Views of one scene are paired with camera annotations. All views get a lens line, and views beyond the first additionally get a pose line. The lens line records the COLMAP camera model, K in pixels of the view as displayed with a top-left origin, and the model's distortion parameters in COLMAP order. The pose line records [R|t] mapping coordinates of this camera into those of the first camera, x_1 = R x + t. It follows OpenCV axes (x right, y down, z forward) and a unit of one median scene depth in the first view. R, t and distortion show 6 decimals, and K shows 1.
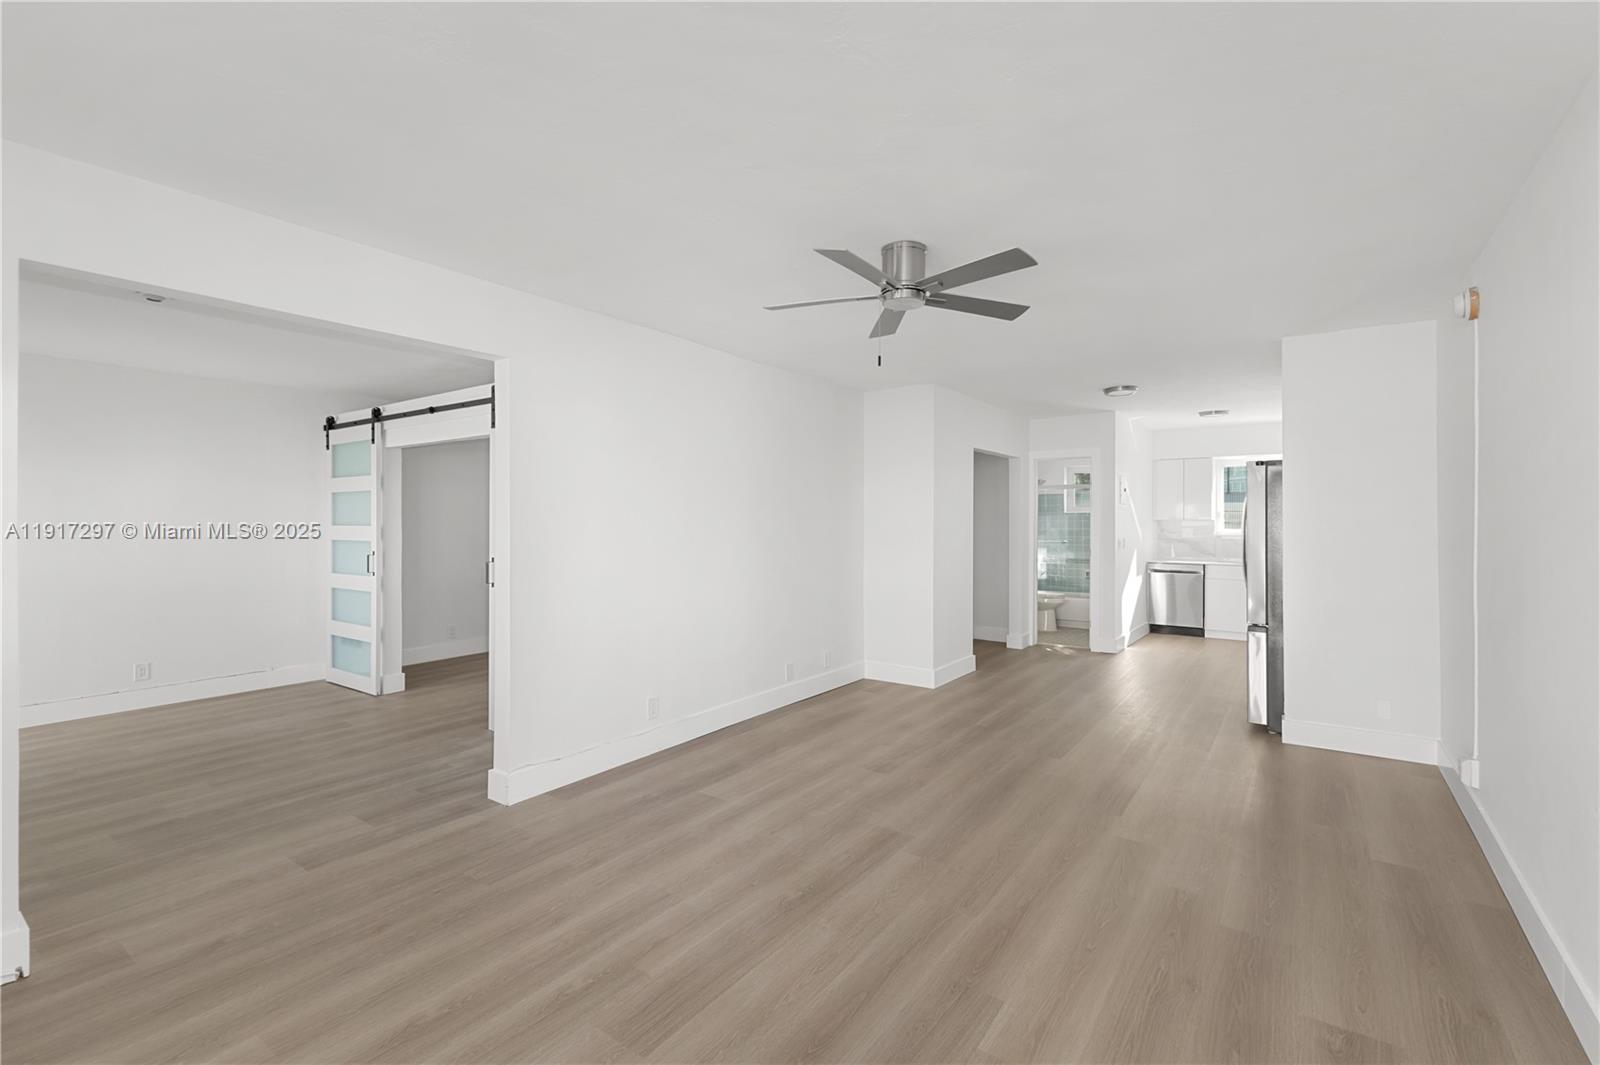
lens RADIAL K [[701.9, 0, 805.5], [0, 701.9, 532.0], [0, 0, 1]] dist [0.027431, 0.000072]
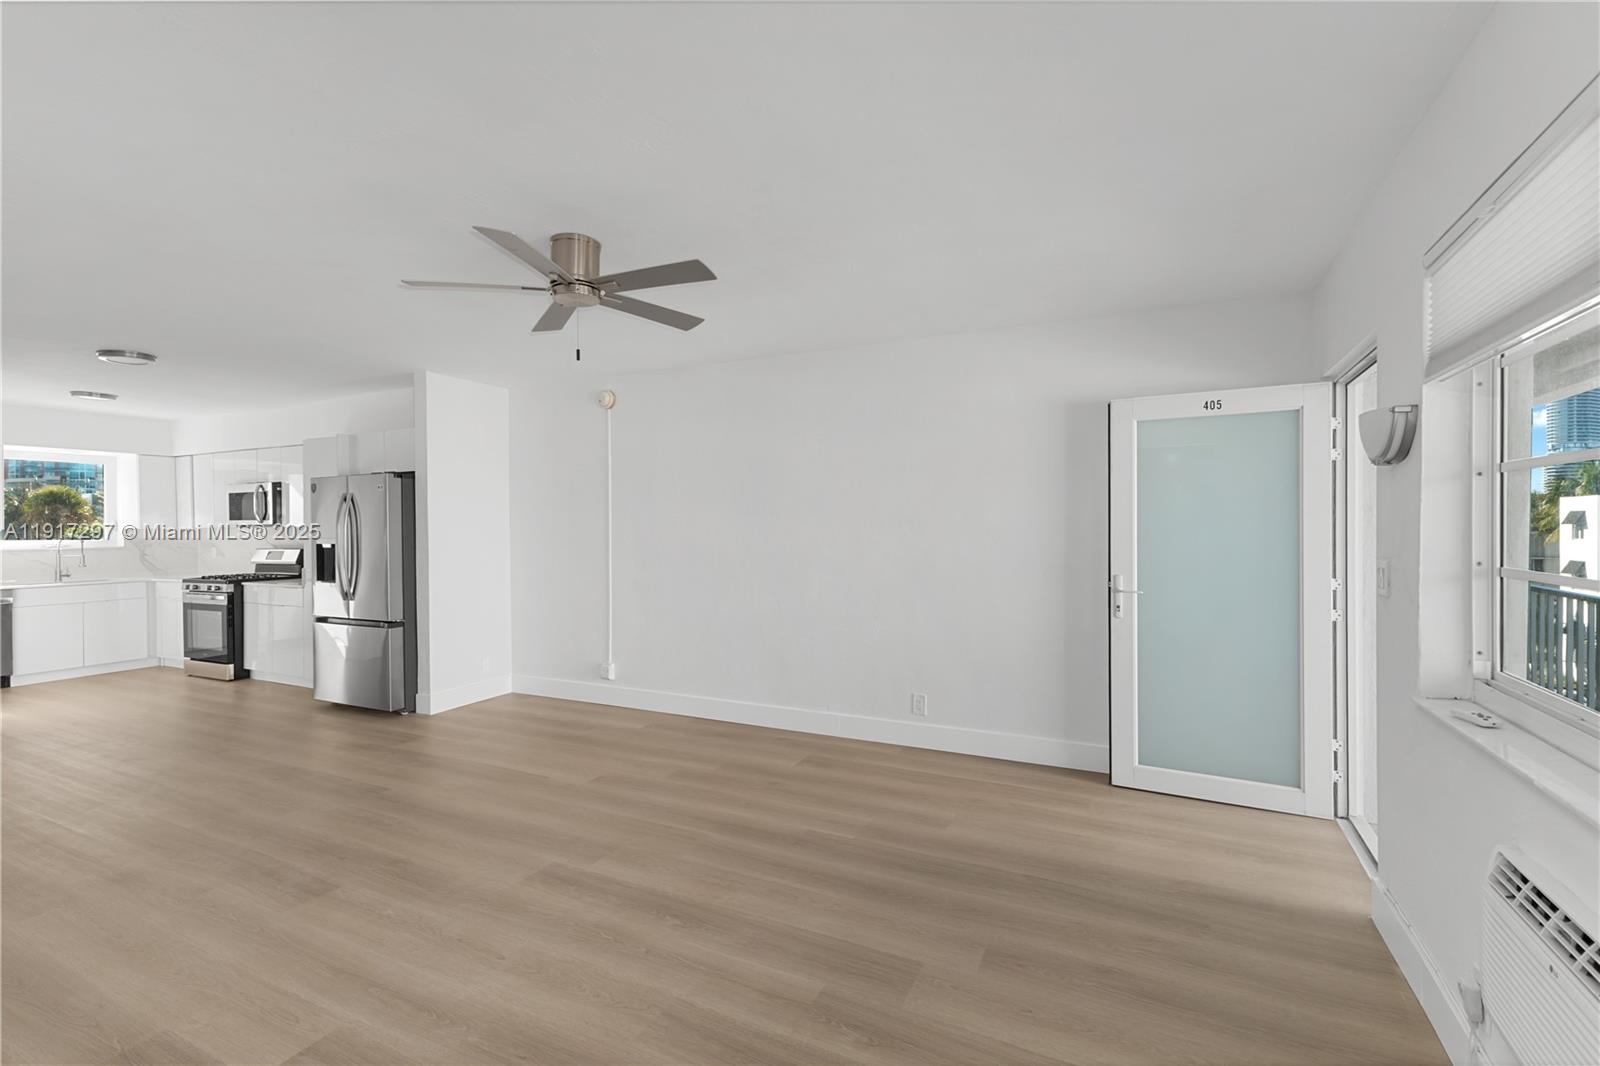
lens RADIAL K [[701.9, 0, 805.5], [0, 701.9, 532.5], [0, 0, 1]] dist [0.027431, 0.000072]
pose [[-0.158320, -0.002506, 0.987385, -0.853081], [0.026934, 0.999614, 0.006856, 0.003962], [-0.987020, 0.027680, -0.158191, 0.854878]]
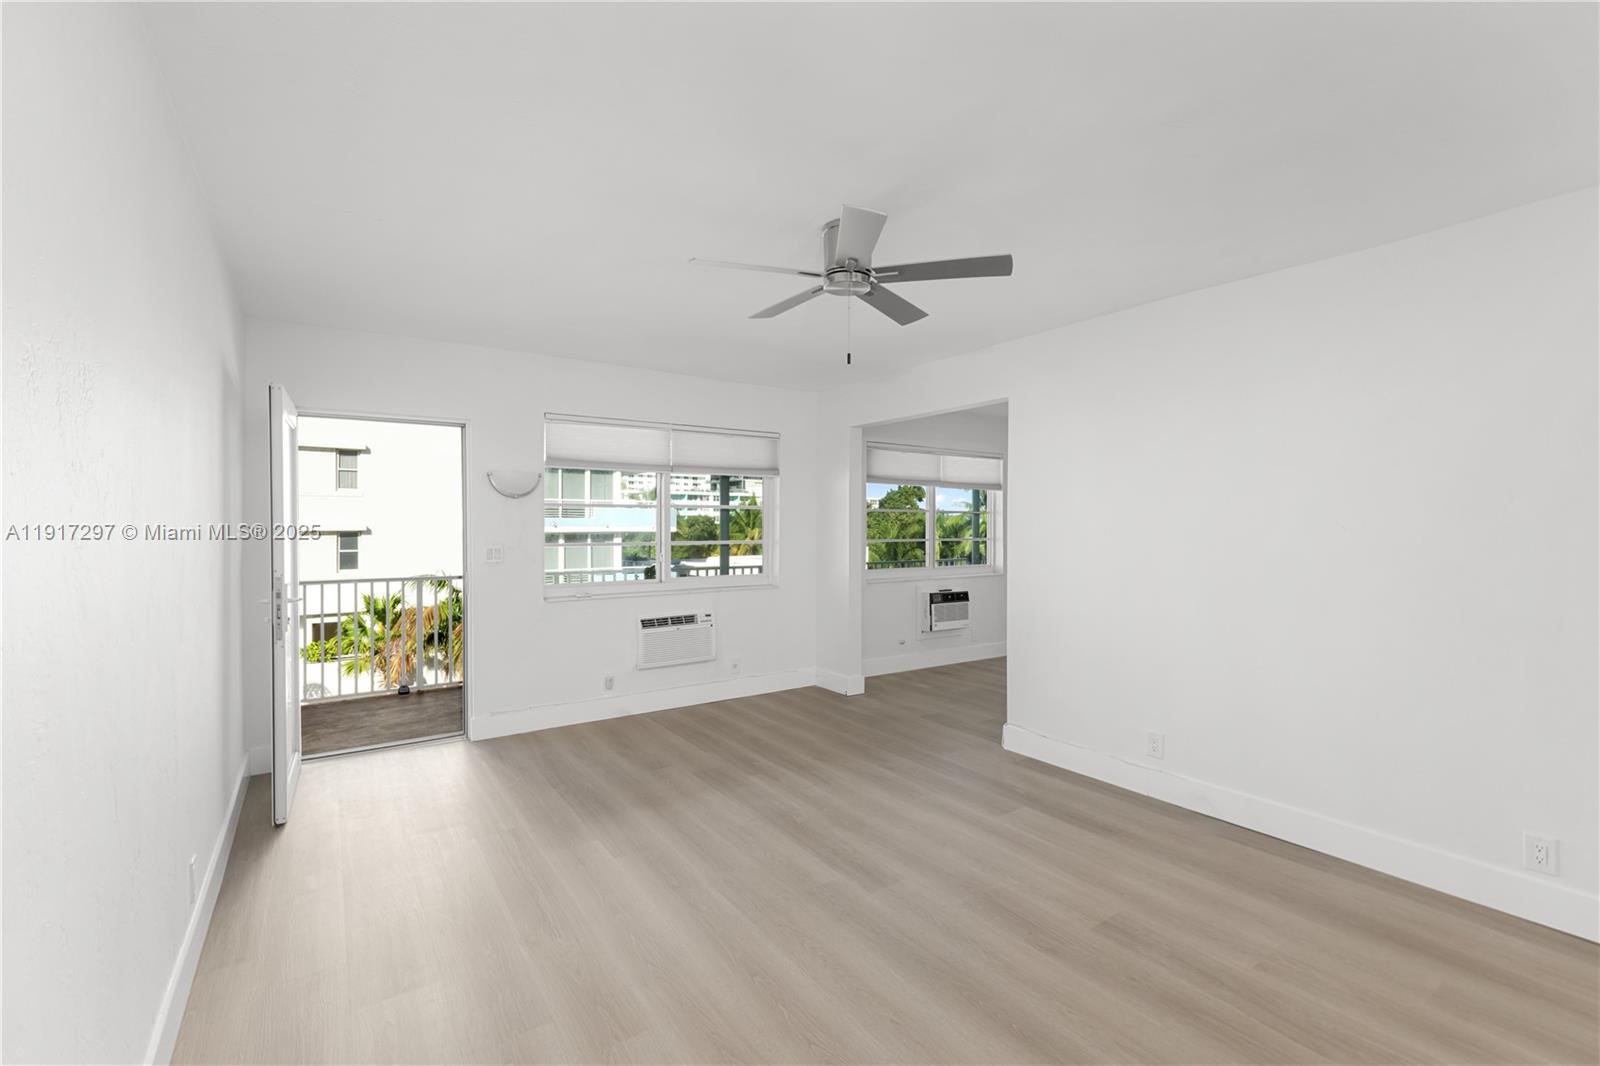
lens RADIAL K [[701.9, 0, 805.5], [0, 701.9, 532.5], [0, 0, 1]] dist [0.027431, 0.000072]
pose [[-0.337678, 0.012417, -0.941180, 1.030492], [-0.013670, 0.999743, 0.018094, -0.018392], [0.941162, 0.018976, -0.337421, 1.271399]]
